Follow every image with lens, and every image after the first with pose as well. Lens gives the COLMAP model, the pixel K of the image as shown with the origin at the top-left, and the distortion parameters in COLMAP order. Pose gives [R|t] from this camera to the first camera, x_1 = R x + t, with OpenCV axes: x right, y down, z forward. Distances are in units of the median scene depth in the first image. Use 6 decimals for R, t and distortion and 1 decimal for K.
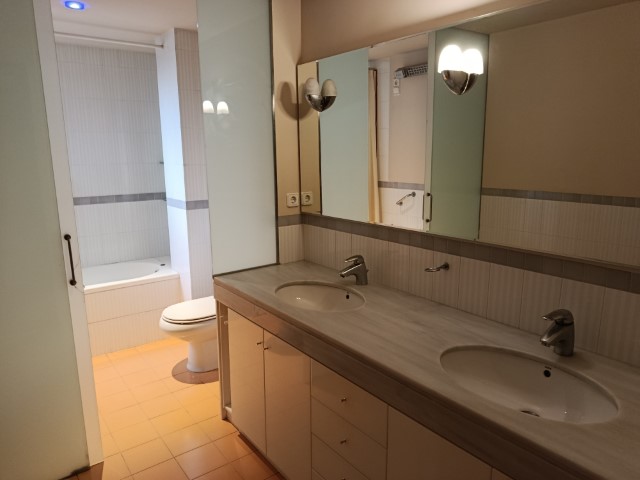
lens RADIAL K [[448.5, 0, 319.0], [0, 448.5, 237.0], [0, 0, 1]] dist [0.019513, -0.021302]
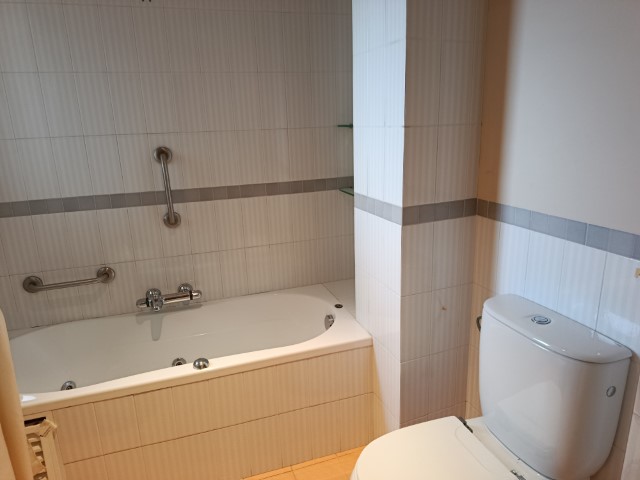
lens RADIAL K [[448.5, 0, 321.4], [0, 448.5, 241.7], [0, 0, 1]] dist [0.019513, -0.021302]
pose [[0.952856, 0.057504, -0.297924, -0.208318], [-0.033414, 0.995792, 0.085333, -0.071239], [0.301577, -0.071355, 0.950768, 0.465483]]
